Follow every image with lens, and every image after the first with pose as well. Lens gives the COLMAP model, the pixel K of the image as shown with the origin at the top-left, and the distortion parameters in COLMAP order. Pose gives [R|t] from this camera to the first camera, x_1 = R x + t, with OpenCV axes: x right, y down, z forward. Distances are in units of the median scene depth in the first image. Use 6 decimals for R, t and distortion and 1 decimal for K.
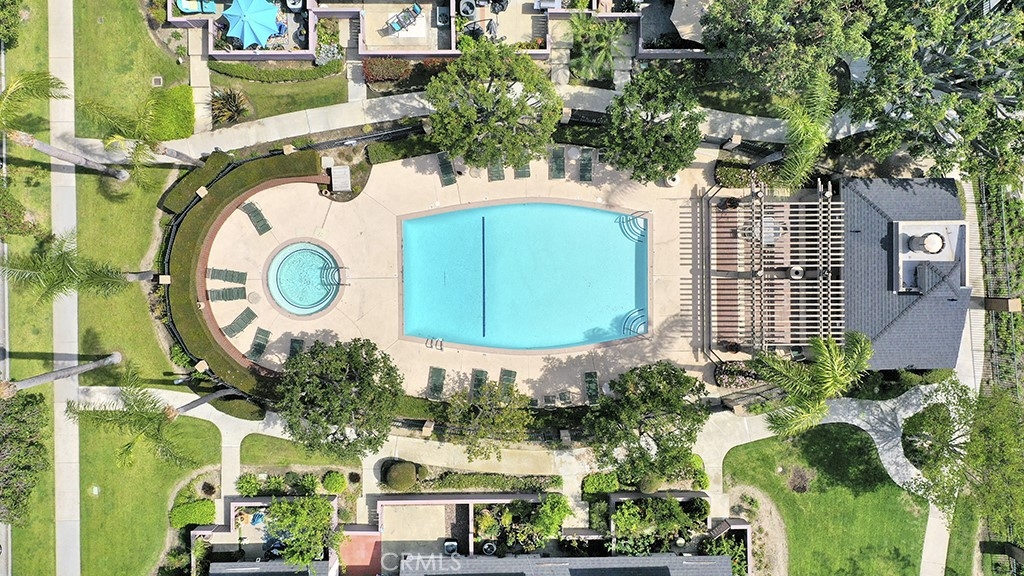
lens RADIAL K [[807.1, 0, 511.0], [0, 807.1, 288.2], [0, 0, 1]] dist [0.006423, 0.003643]
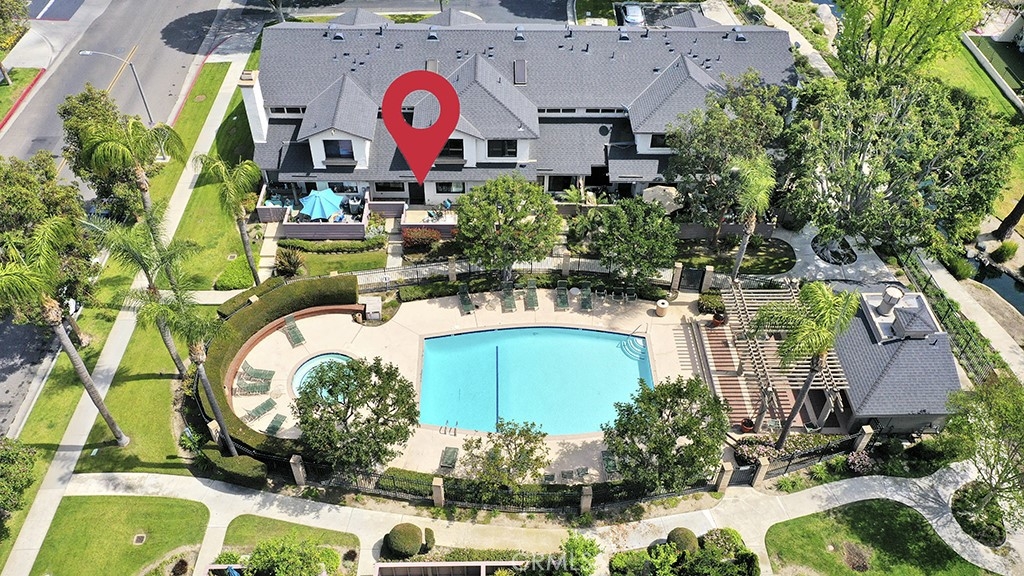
lens RADIAL K [[807.1, 0, 511.3], [0, 807.1, 287.9], [0, 0, 1]] dist [0.006423, 0.003643]
pose [[0.999952, -0.004375, 0.008758, -0.024953], [0.009333, 0.696168, -0.717818, 0.662092], [-0.002956, 0.717865, 0.696176, 0.178387]]
